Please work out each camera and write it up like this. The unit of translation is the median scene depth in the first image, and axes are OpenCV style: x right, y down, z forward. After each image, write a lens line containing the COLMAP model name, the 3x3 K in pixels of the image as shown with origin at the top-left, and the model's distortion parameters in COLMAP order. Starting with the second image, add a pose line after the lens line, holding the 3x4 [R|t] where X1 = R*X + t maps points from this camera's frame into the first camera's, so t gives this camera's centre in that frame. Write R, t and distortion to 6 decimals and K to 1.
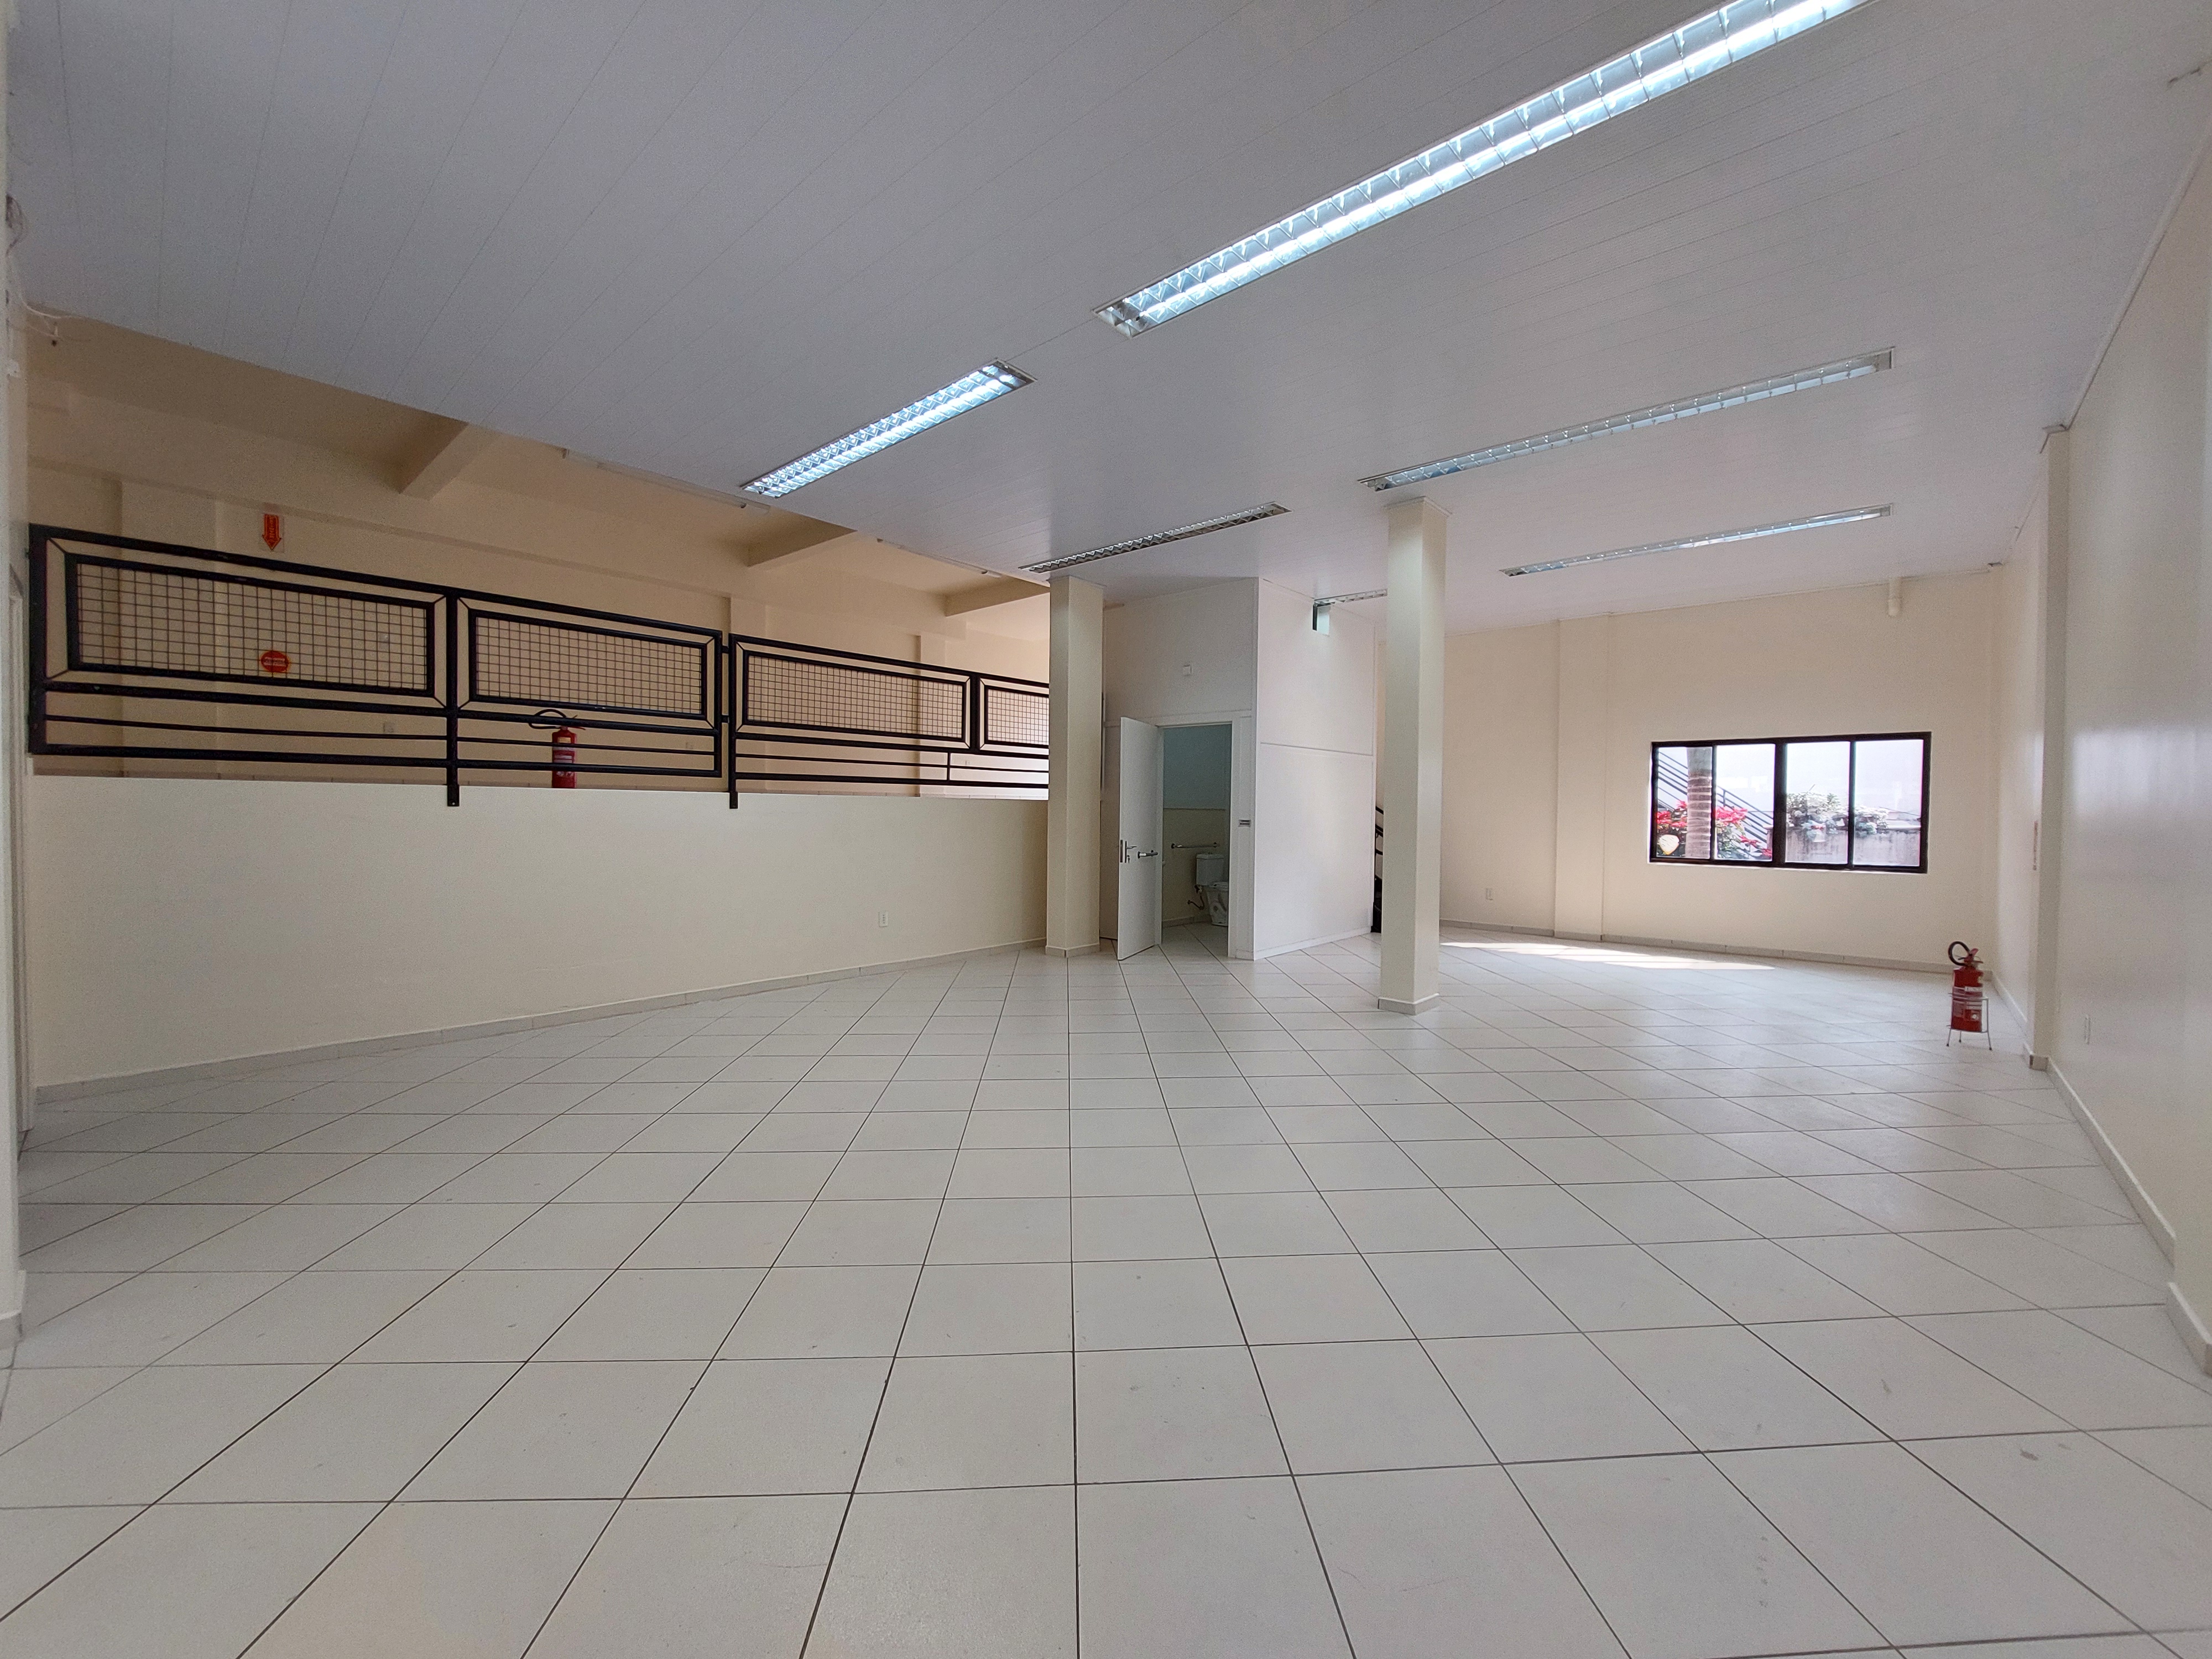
lens RADIAL K [[873.7, 0, 1095.4], [0, 873.7, 807.8], [0, 0, 1]] dist [-0.034568, -0.000814]
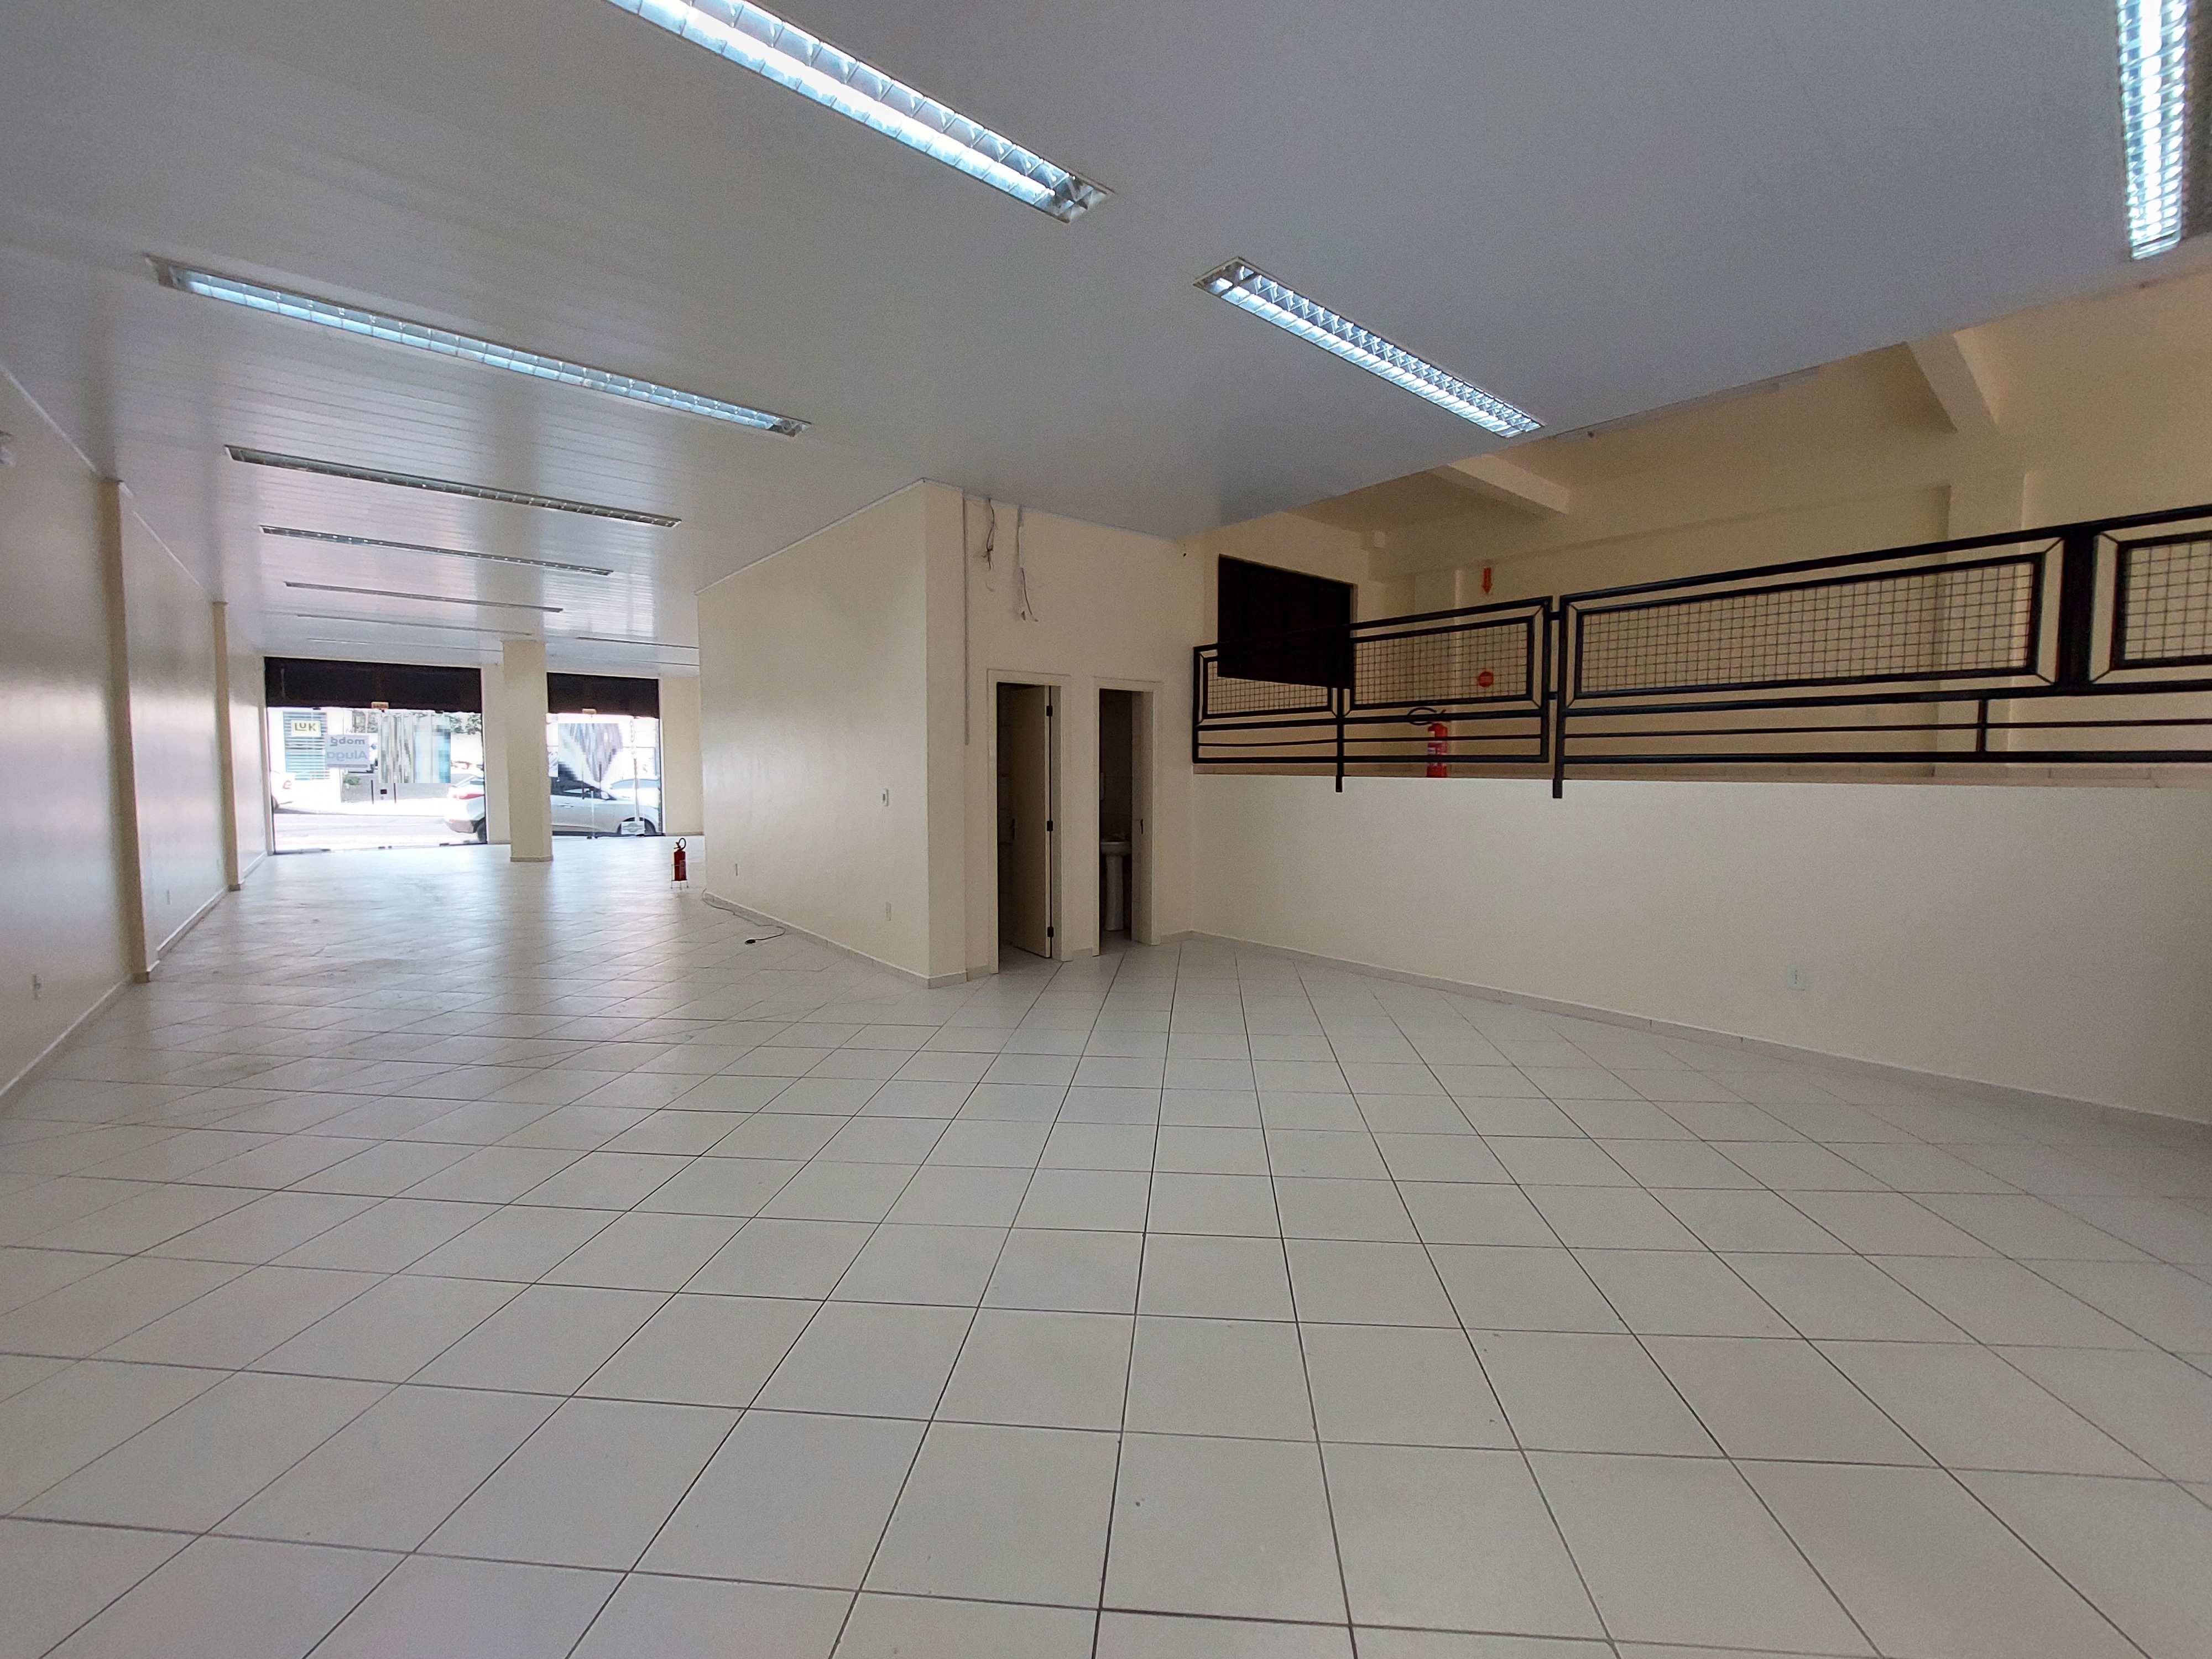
lens RADIAL K [[932.4, 0, 1085.9], [0, 932.4, 852.4], [0, 0, 1]] dist [0.006371, 0.000367]
pose [[-0.160322, 0.058812, -0.985311, 0.585198], [-0.023454, 0.997715, 0.063368, 0.006881], [0.986786, 0.033269, -0.158576, 0.681496]]
